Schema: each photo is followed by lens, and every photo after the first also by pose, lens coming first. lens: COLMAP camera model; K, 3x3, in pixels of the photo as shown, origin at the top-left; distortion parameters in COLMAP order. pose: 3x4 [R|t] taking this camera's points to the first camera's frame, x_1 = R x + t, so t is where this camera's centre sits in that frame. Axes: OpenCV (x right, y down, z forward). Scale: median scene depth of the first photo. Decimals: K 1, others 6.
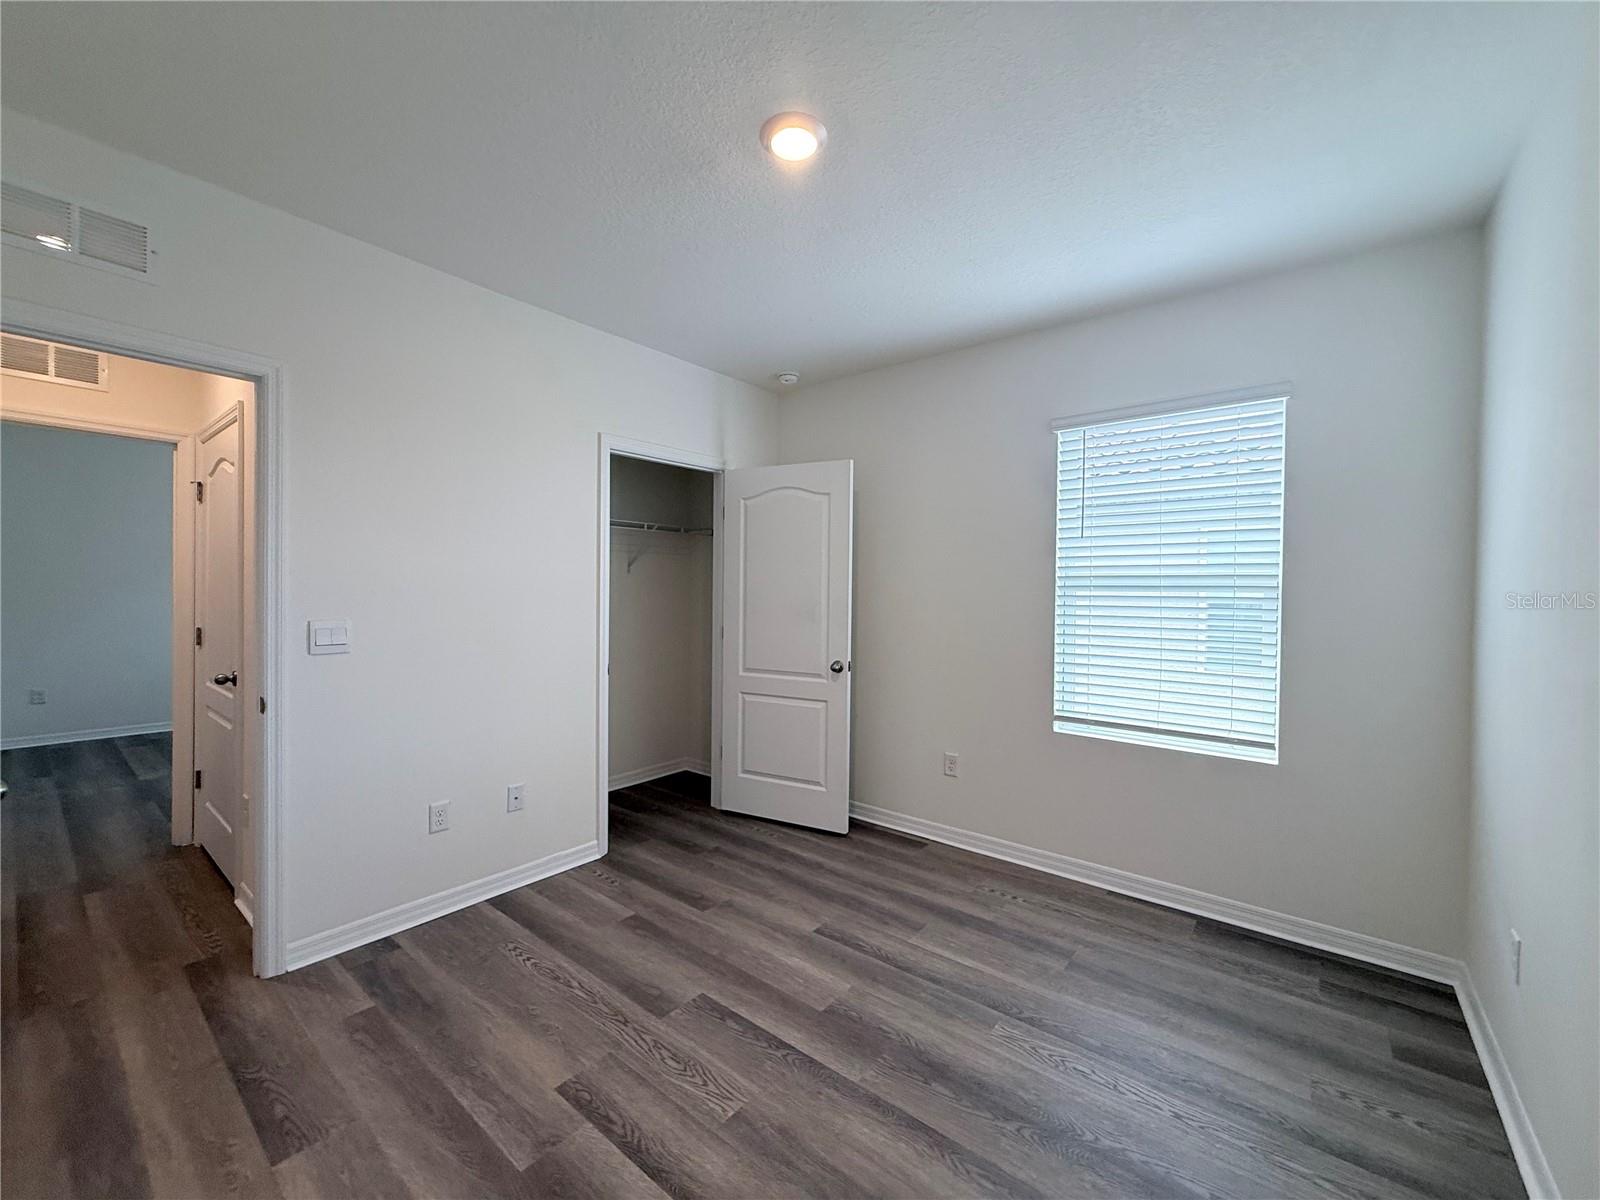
lens RADIAL K [[635.1, 0, 803.0], [0, 635.1, 599.9], [0, 0, 1]] dist [0.001080, 0.000110]
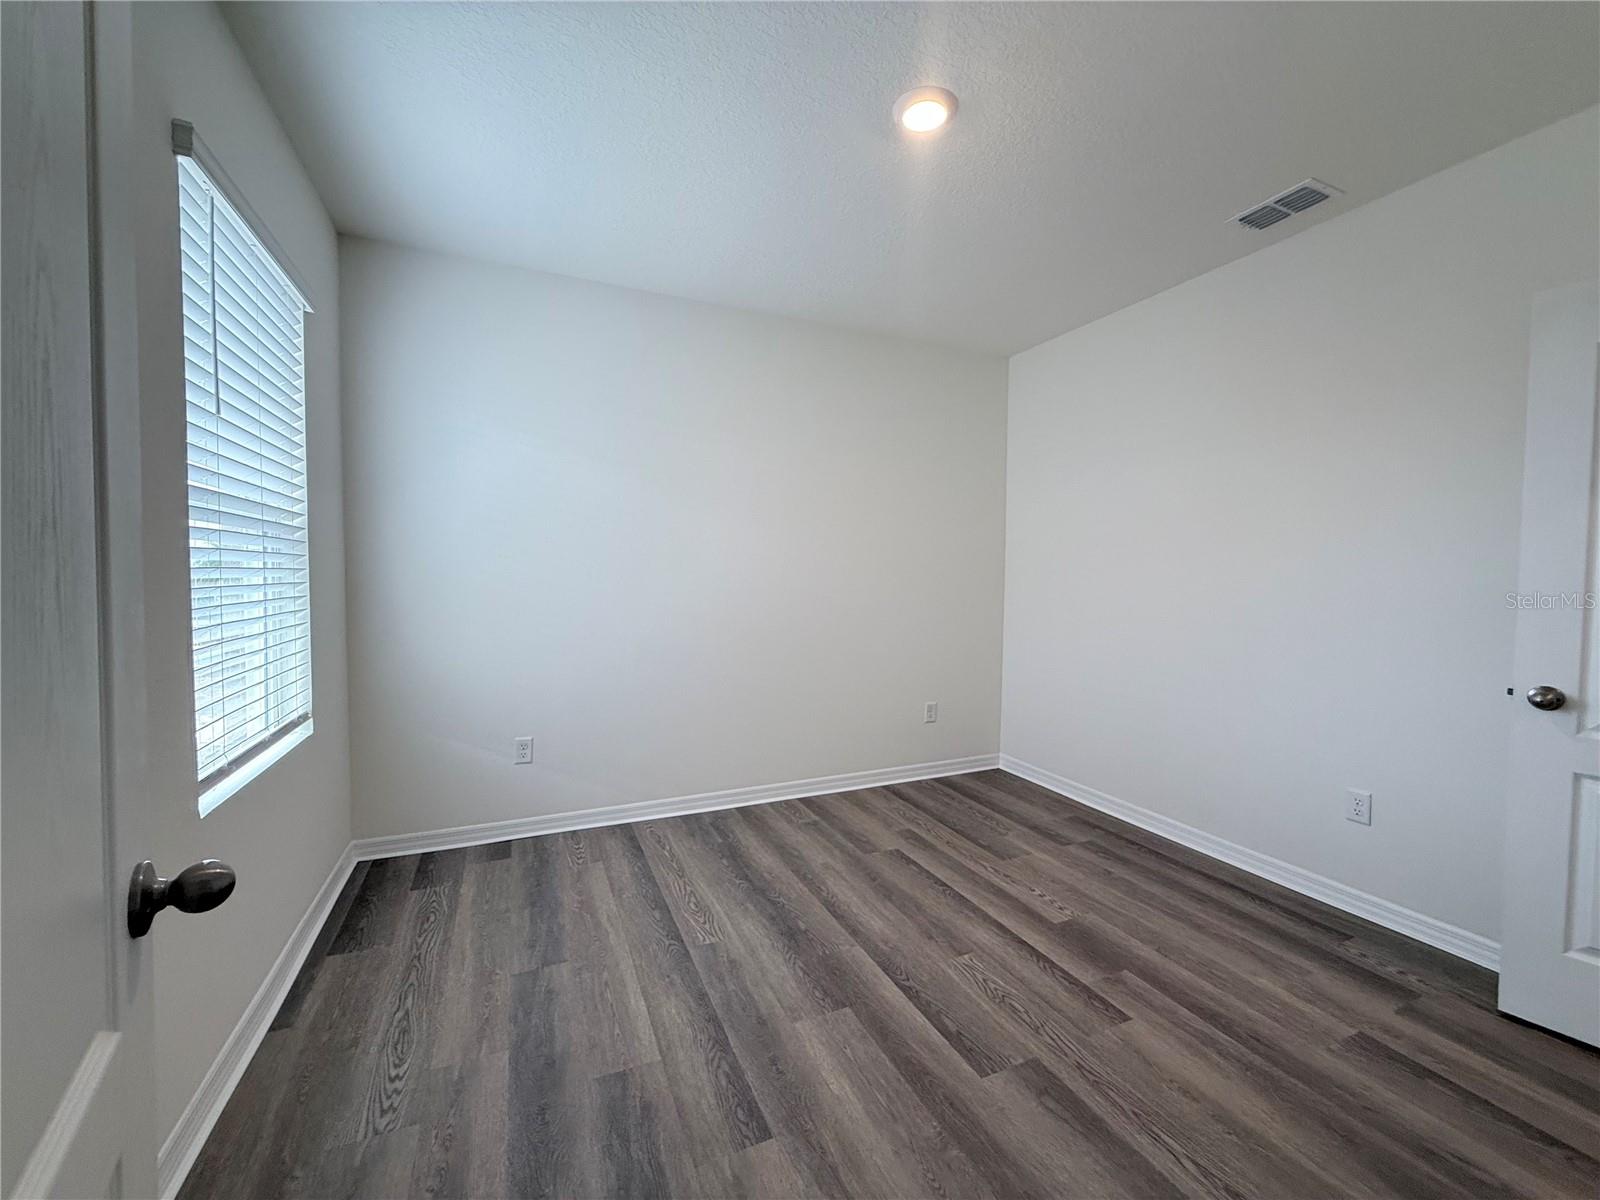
lens RADIAL K [[635.1, 0, 803.0], [0, 635.1, 599.9], [0, 0, 1]] dist [0.001080, 0.000110]
pose [[-0.888958, -0.040070, 0.456232, -0.296757], [-0.014336, 0.998112, 0.059727, 0.019068], [-0.457764, 0.046554, -0.887854, 1.774530]]
